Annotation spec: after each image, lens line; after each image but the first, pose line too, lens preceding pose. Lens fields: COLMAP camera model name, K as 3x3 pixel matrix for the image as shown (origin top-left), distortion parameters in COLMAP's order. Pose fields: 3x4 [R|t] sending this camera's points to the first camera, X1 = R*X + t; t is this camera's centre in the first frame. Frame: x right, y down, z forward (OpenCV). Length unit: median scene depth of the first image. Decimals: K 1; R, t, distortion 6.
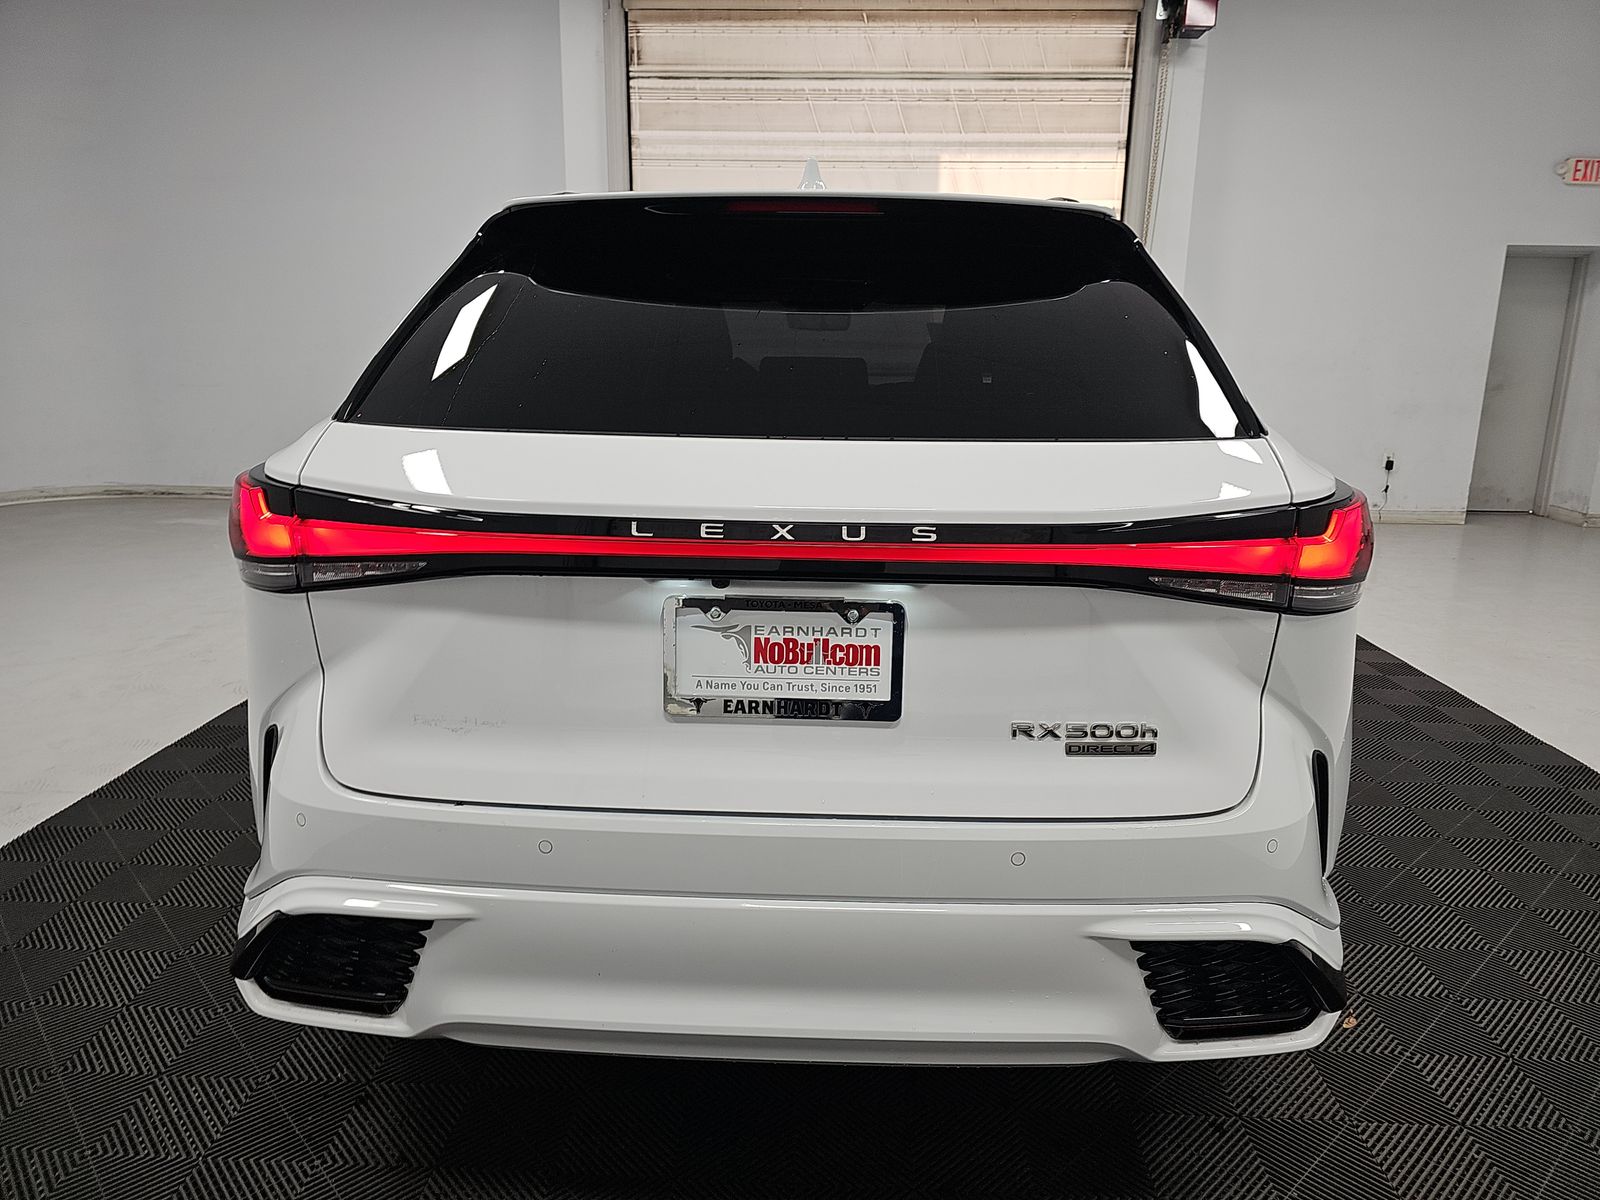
lens RADIAL K [[1070.9, 0, 800.0], [0, 1070.9, 600.0], [0, 0, 1]] dist [-0.000355, -0.038538]
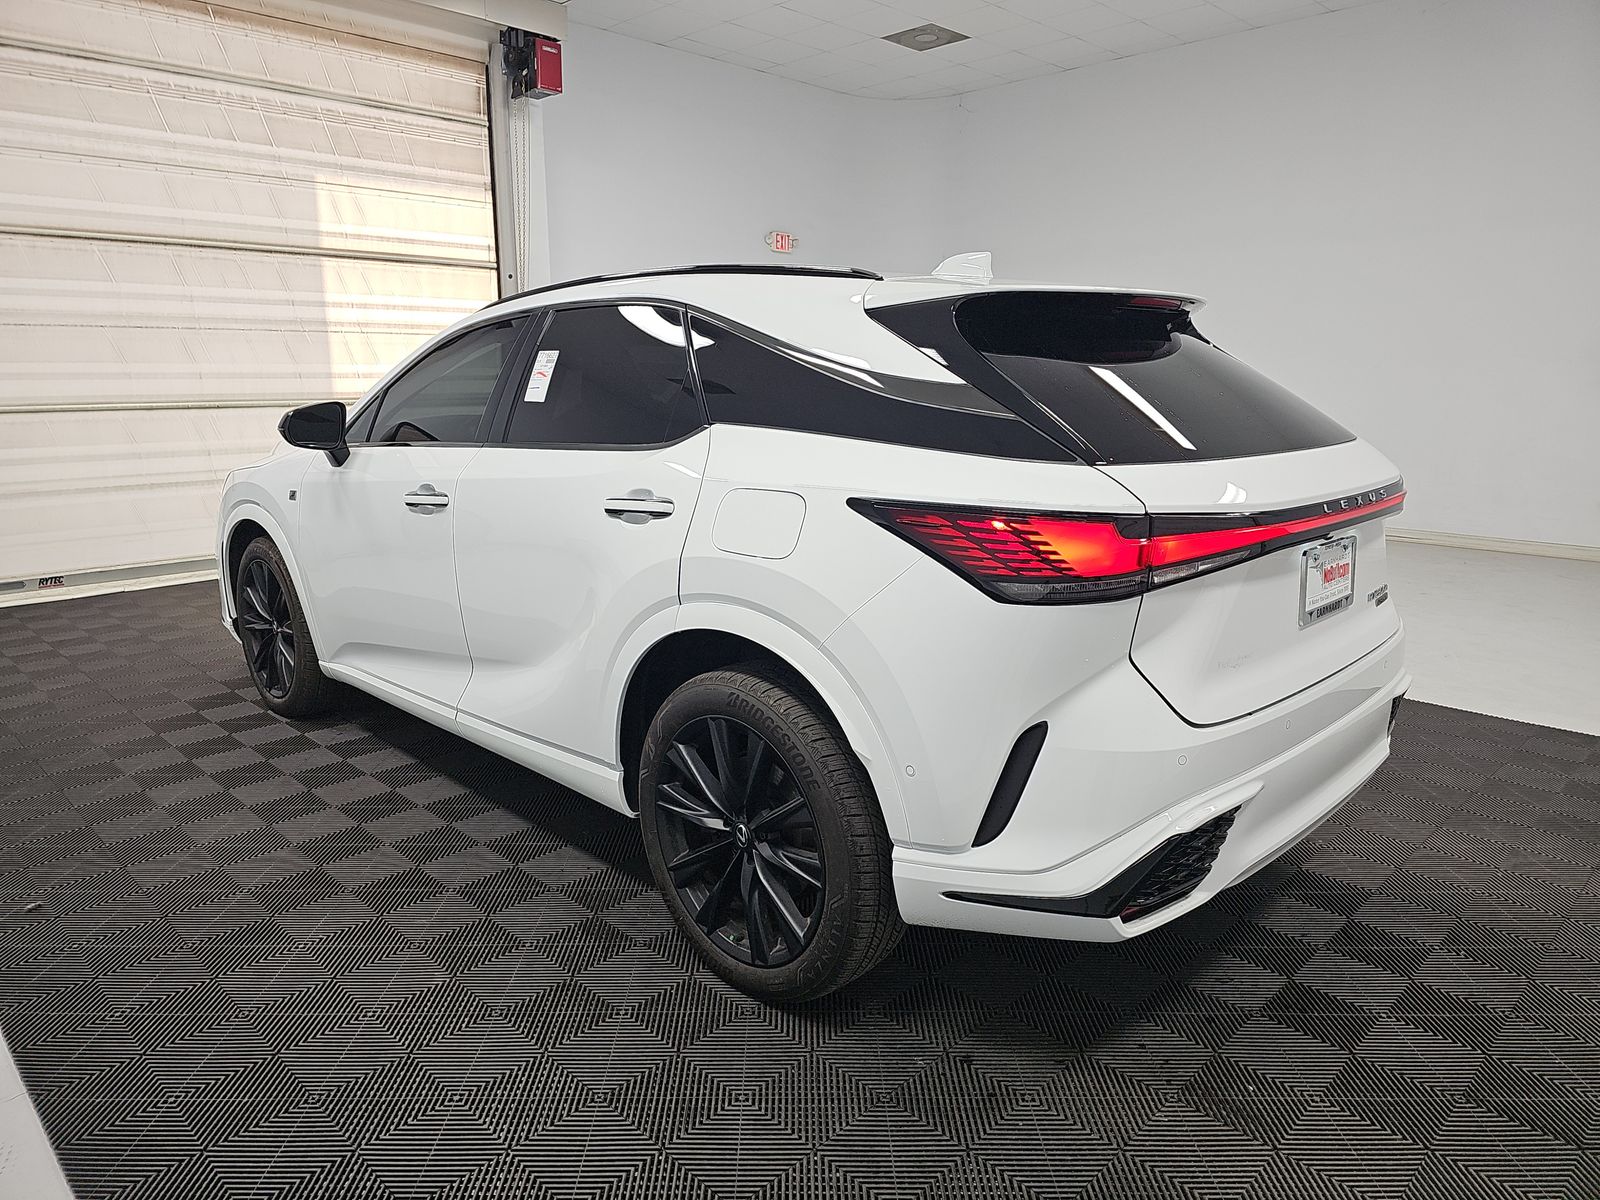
lens RADIAL K [[1070.9, 0, 800.0], [0, 1070.9, 600.0], [0, 0, 1]] dist [-0.000355, -0.038538]
pose [[0.653302, -0.162675, 0.739415, -0.349243], [0.173886, 0.982775, 0.062580, -0.031686], [-0.736859, 0.087690, 0.670336, 0.087345]]
